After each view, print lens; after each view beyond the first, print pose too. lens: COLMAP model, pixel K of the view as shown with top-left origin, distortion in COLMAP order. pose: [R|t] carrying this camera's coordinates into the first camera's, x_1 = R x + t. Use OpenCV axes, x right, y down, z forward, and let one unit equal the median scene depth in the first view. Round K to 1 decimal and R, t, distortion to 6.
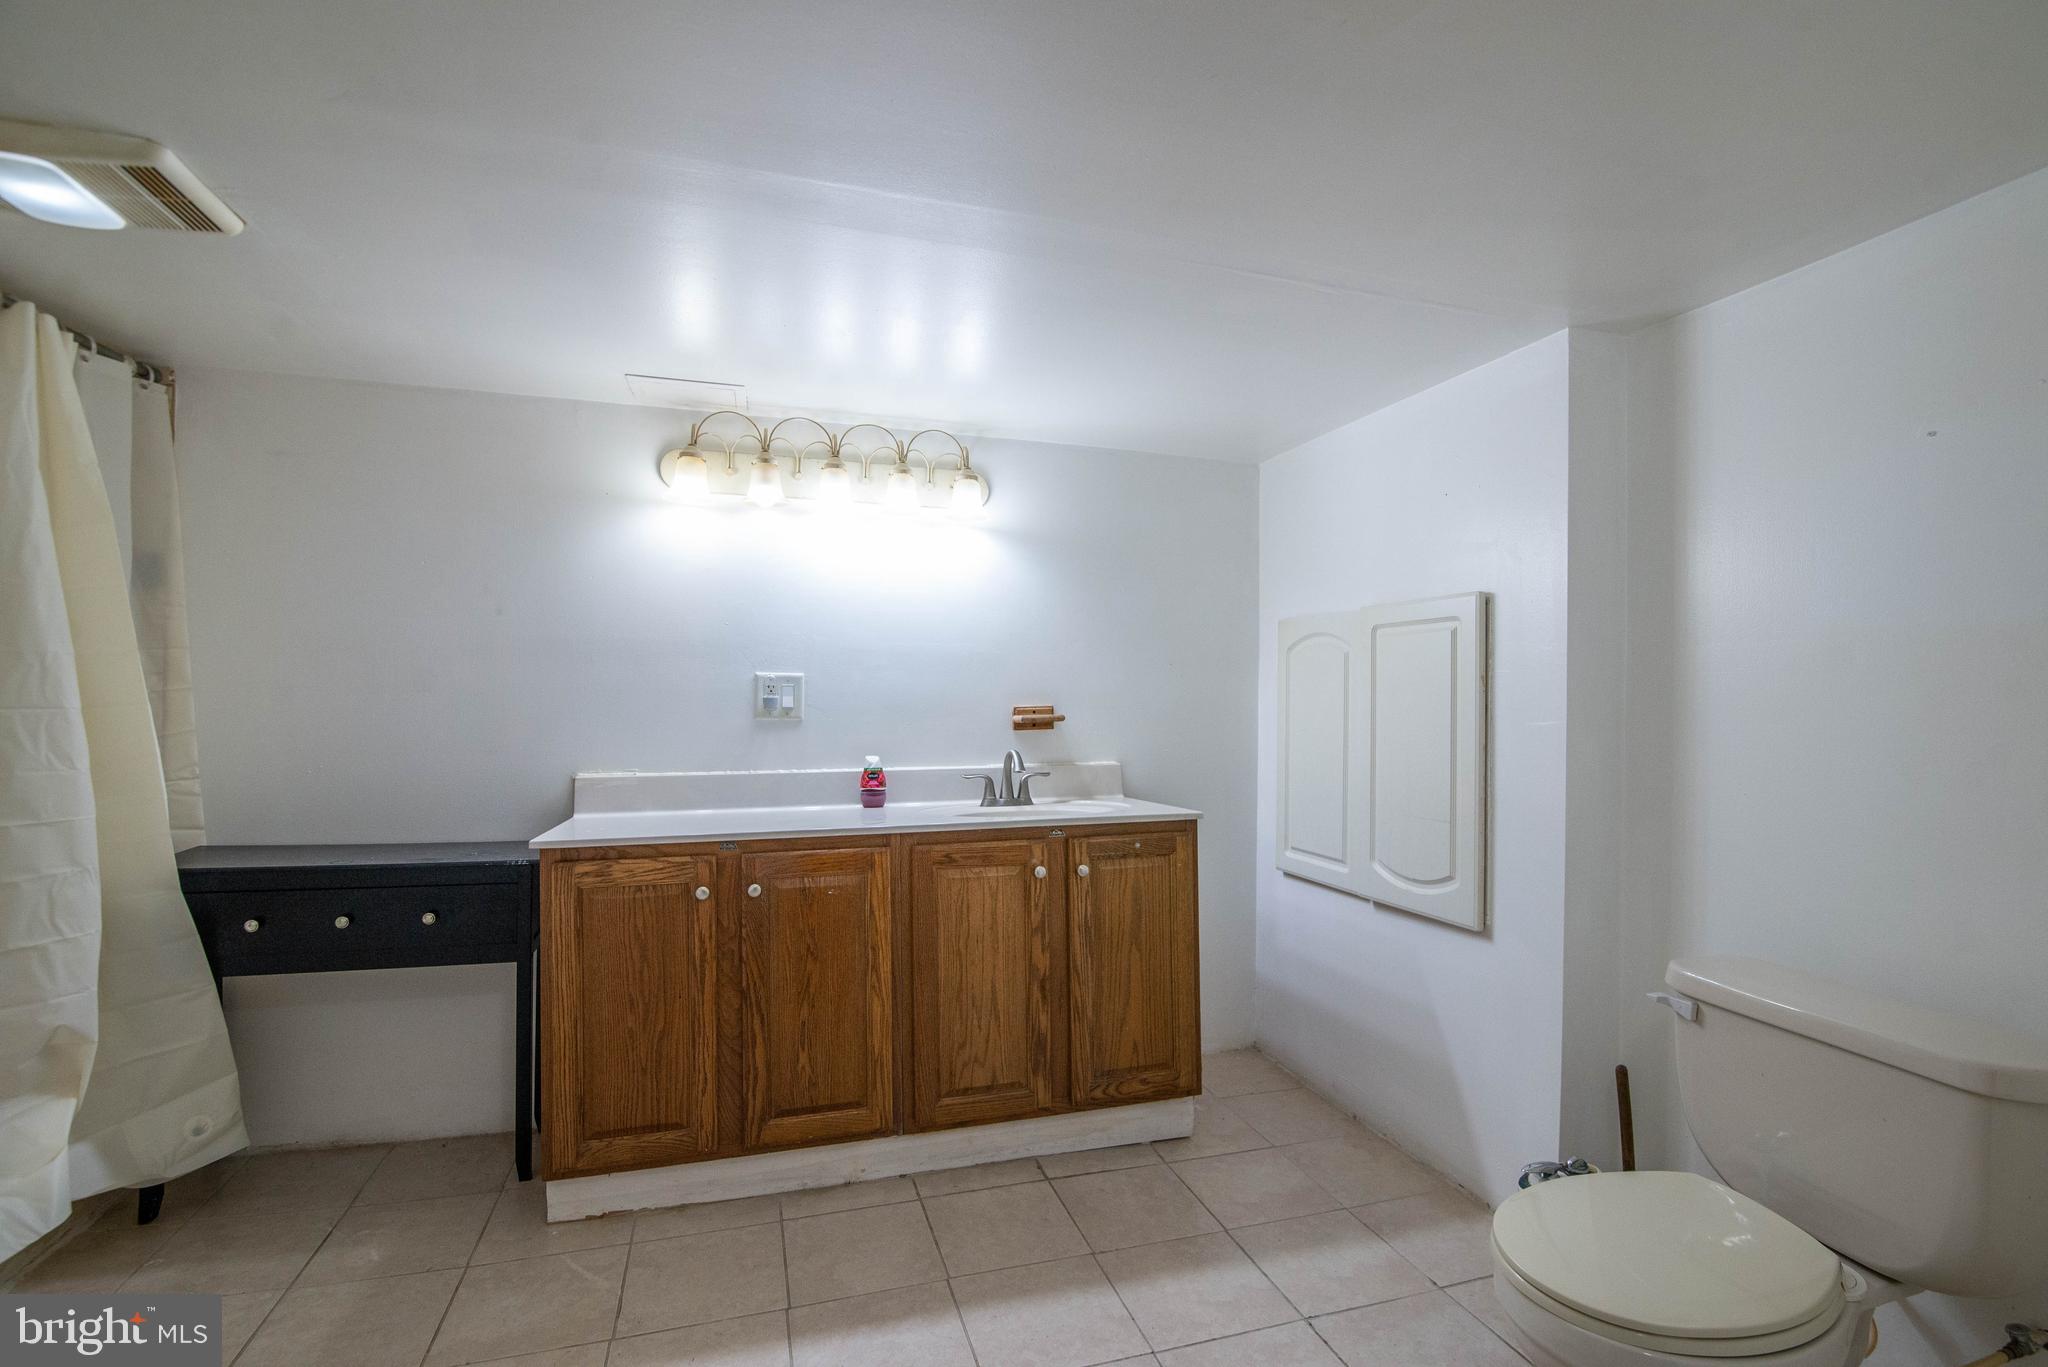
lens RADIAL K [[943.6, 0, 1034.7], [0, 943.6, 697.1], [0, 0, 1]] dist [-0.020895, 0.001001]
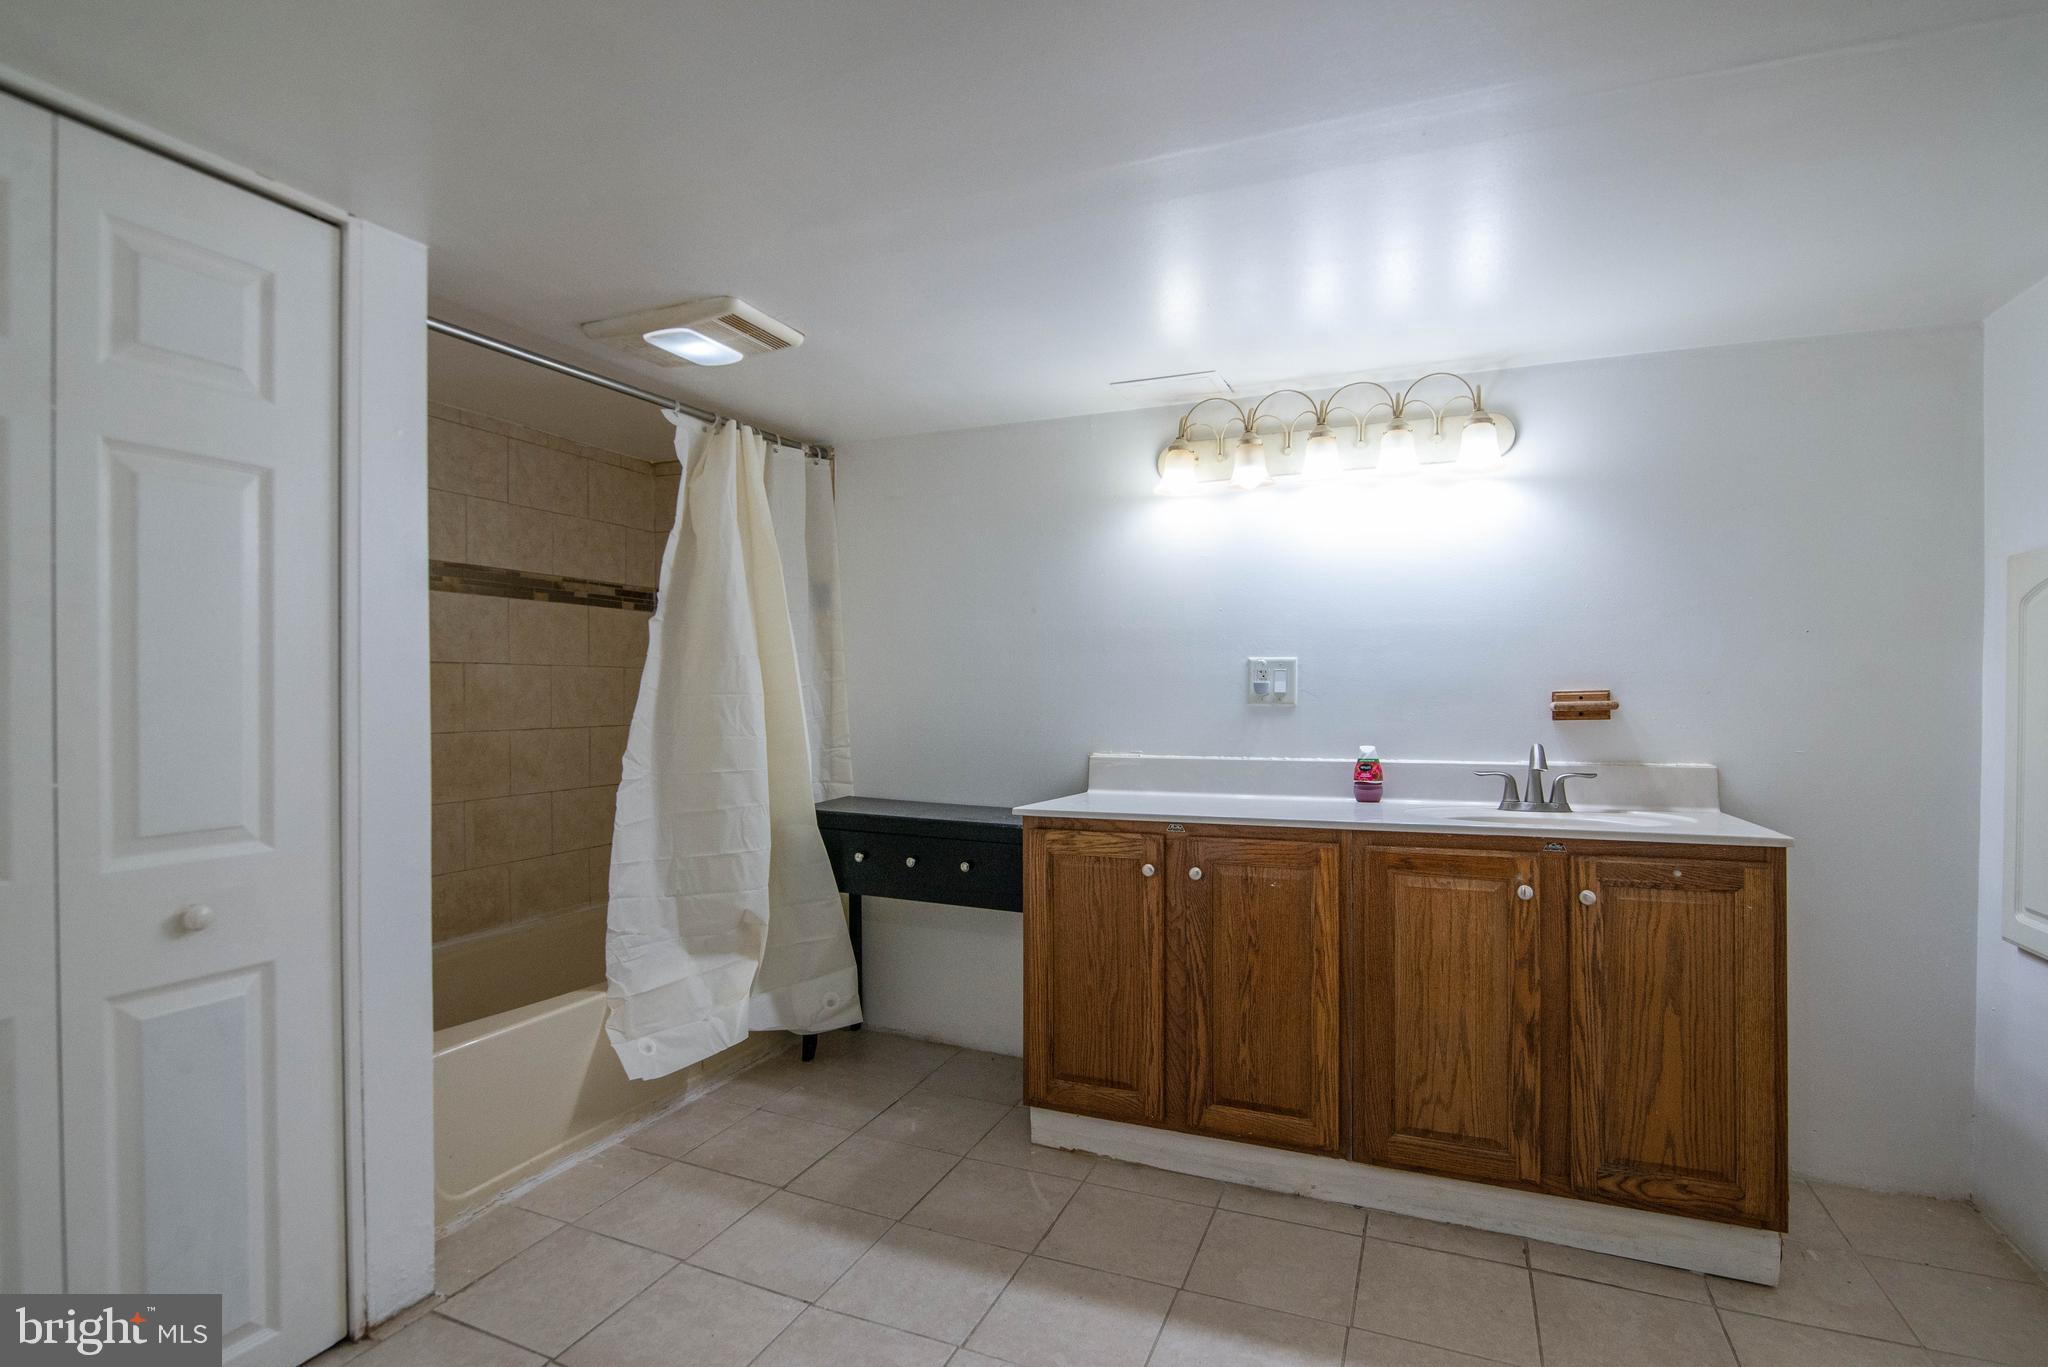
lens RADIAL K [[971.9, 0, 1014.9], [0, 971.9, 696.2], [0, 0, 1]] dist [-0.021604, 0.000717]
pose [[0.762883, -0.000883, -0.646536, 0.211324], [0.007306, 0.999947, 0.007255, 0.006388], [0.646496, -0.010258, 0.762849, 0.078741]]
